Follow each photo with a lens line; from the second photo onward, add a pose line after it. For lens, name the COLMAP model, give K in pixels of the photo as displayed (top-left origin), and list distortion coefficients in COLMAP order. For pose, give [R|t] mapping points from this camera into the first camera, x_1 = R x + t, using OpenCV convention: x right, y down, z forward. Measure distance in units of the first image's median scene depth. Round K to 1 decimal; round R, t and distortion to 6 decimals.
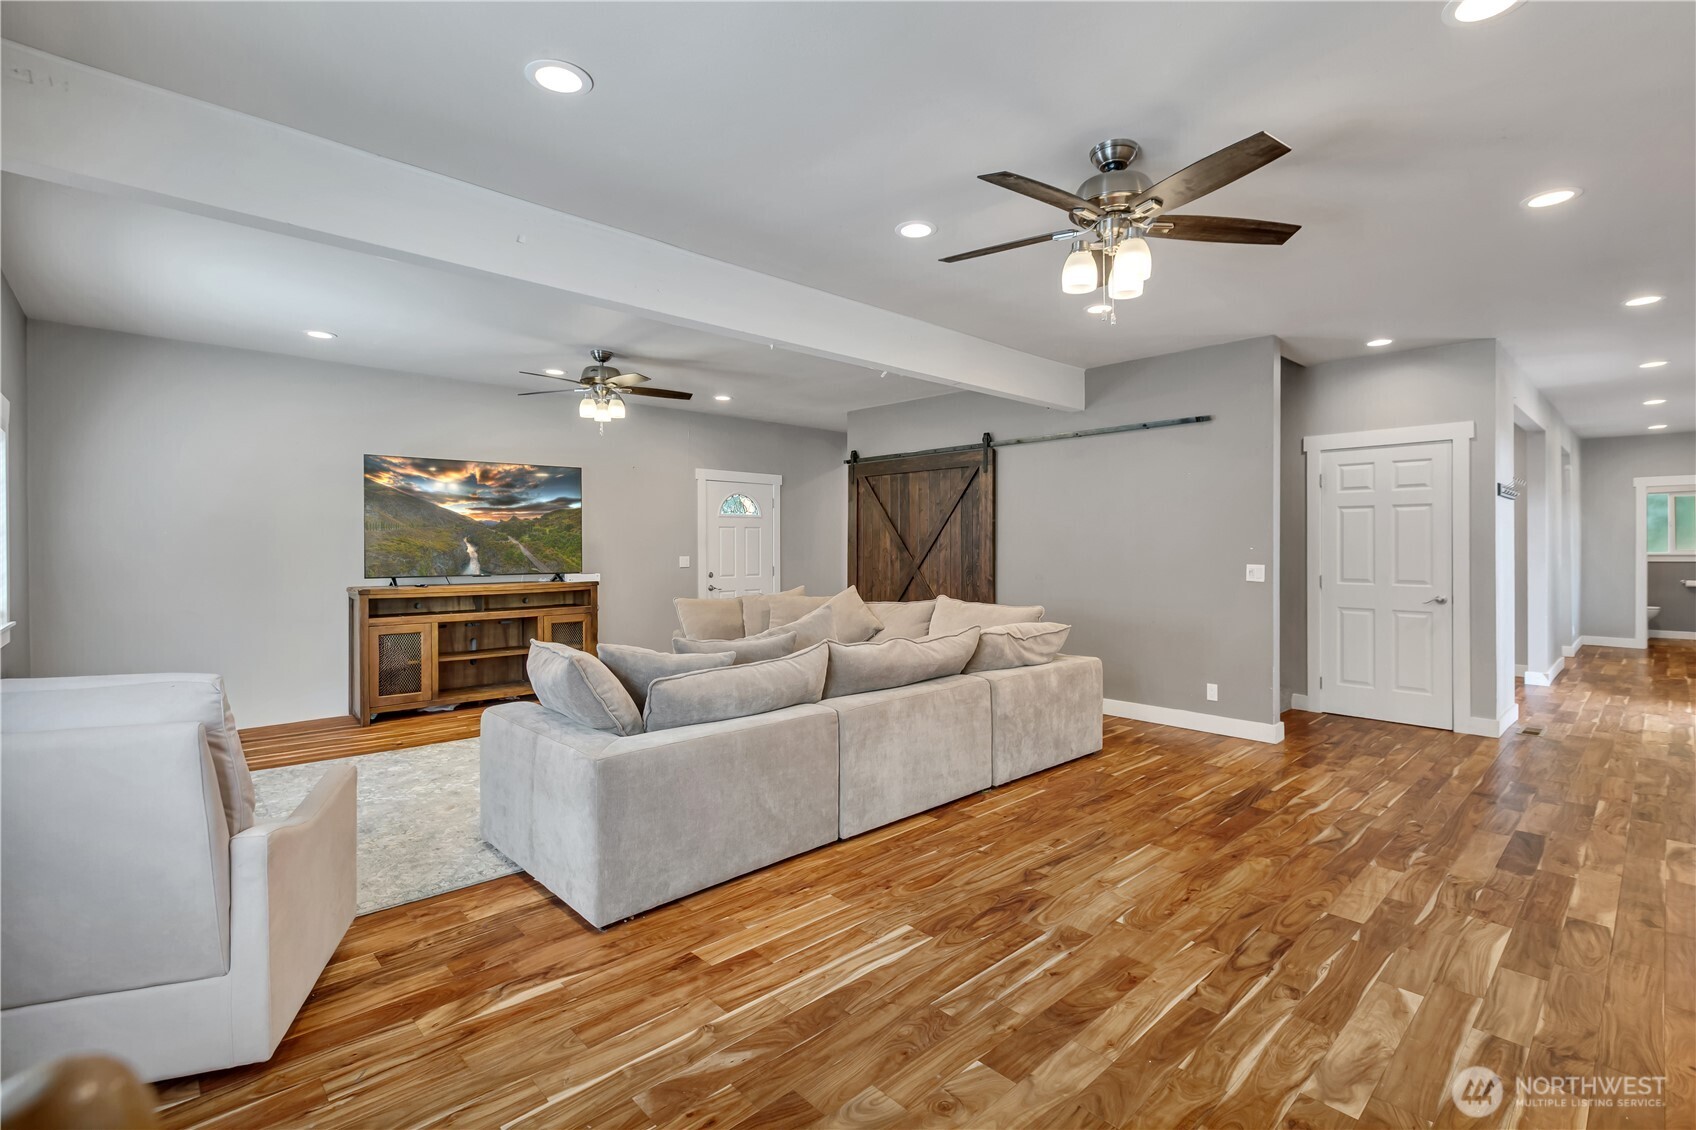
lens RADIAL K [[781.6, 0, 845.8], [0, 781.6, 543.0], [0, 0, 1]] dist [0.000342, -0.000482]
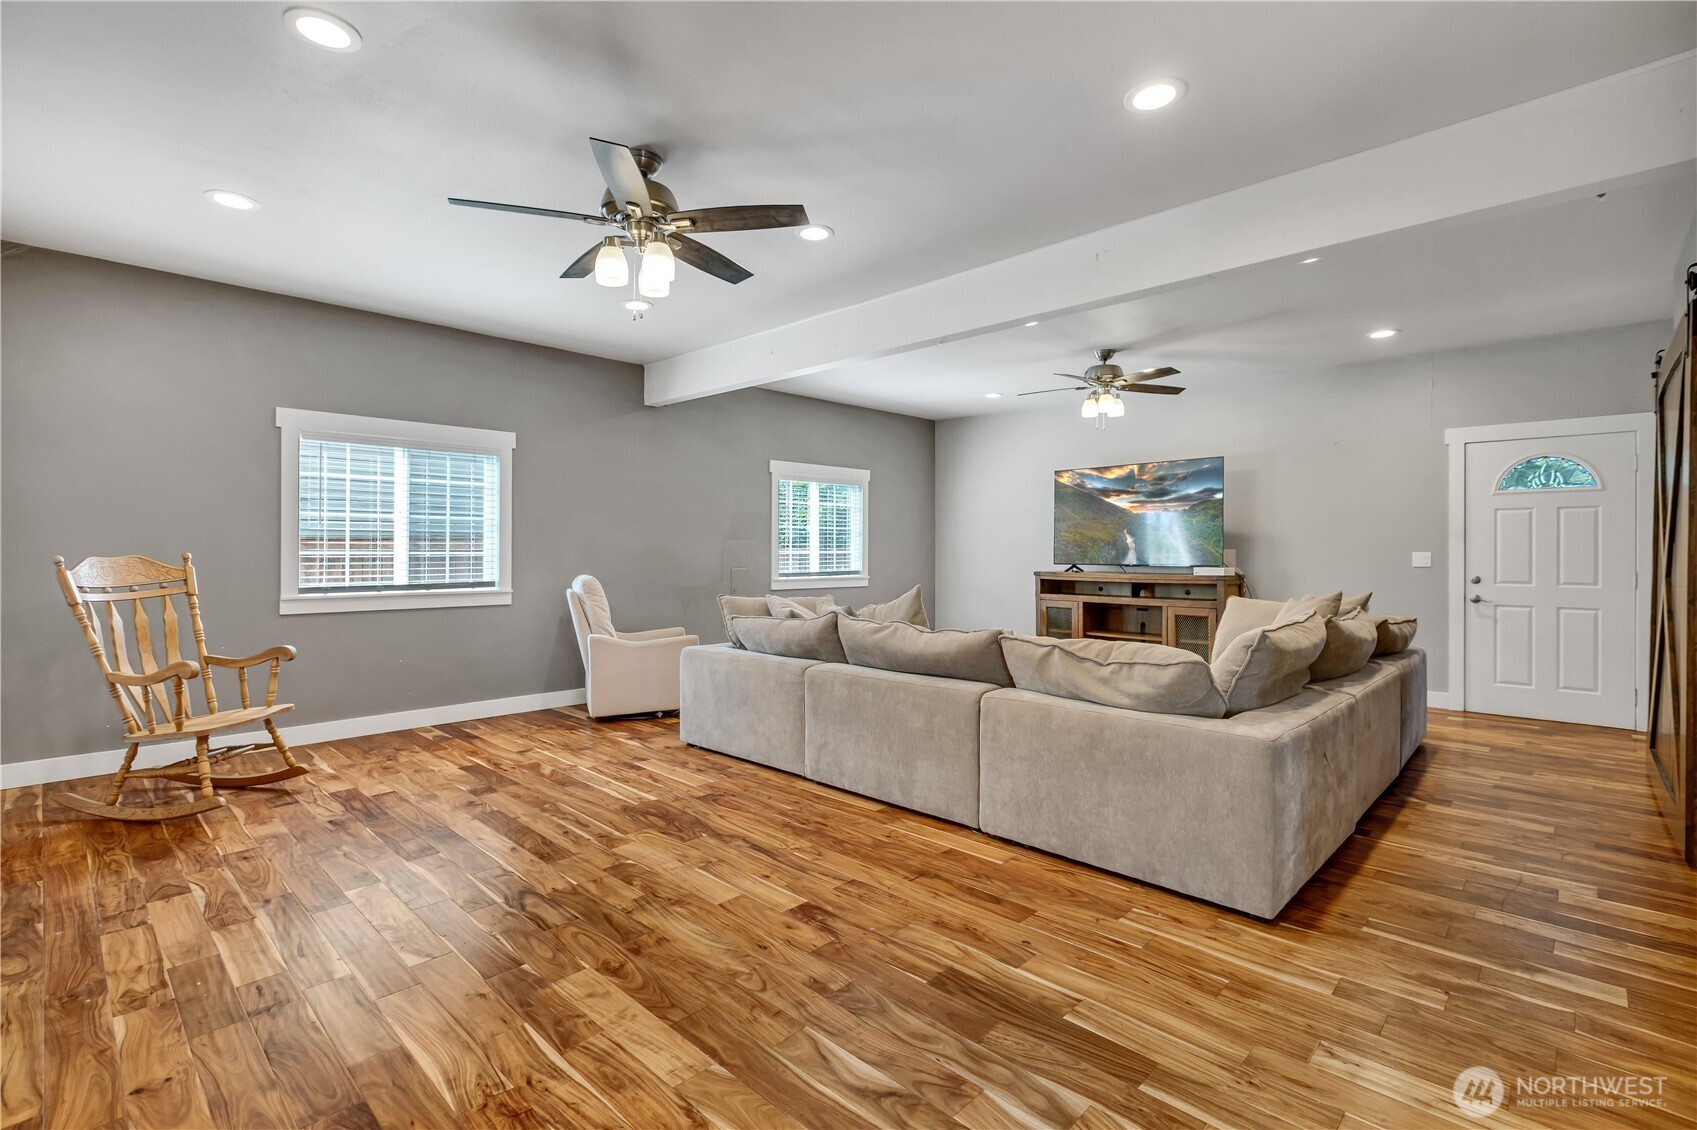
lens RADIAL K [[784.7, 0, 851.5], [0, 784.7, 528.2], [0, 0, 1]] dist [0.000909, 0.000167]
pose [[0.045912, -0.027461, -0.998568, 1.056528], [-0.002193, 0.999617, -0.027590, 0.033717], [0.998943, 0.003457, 0.045834, 0.902761]]
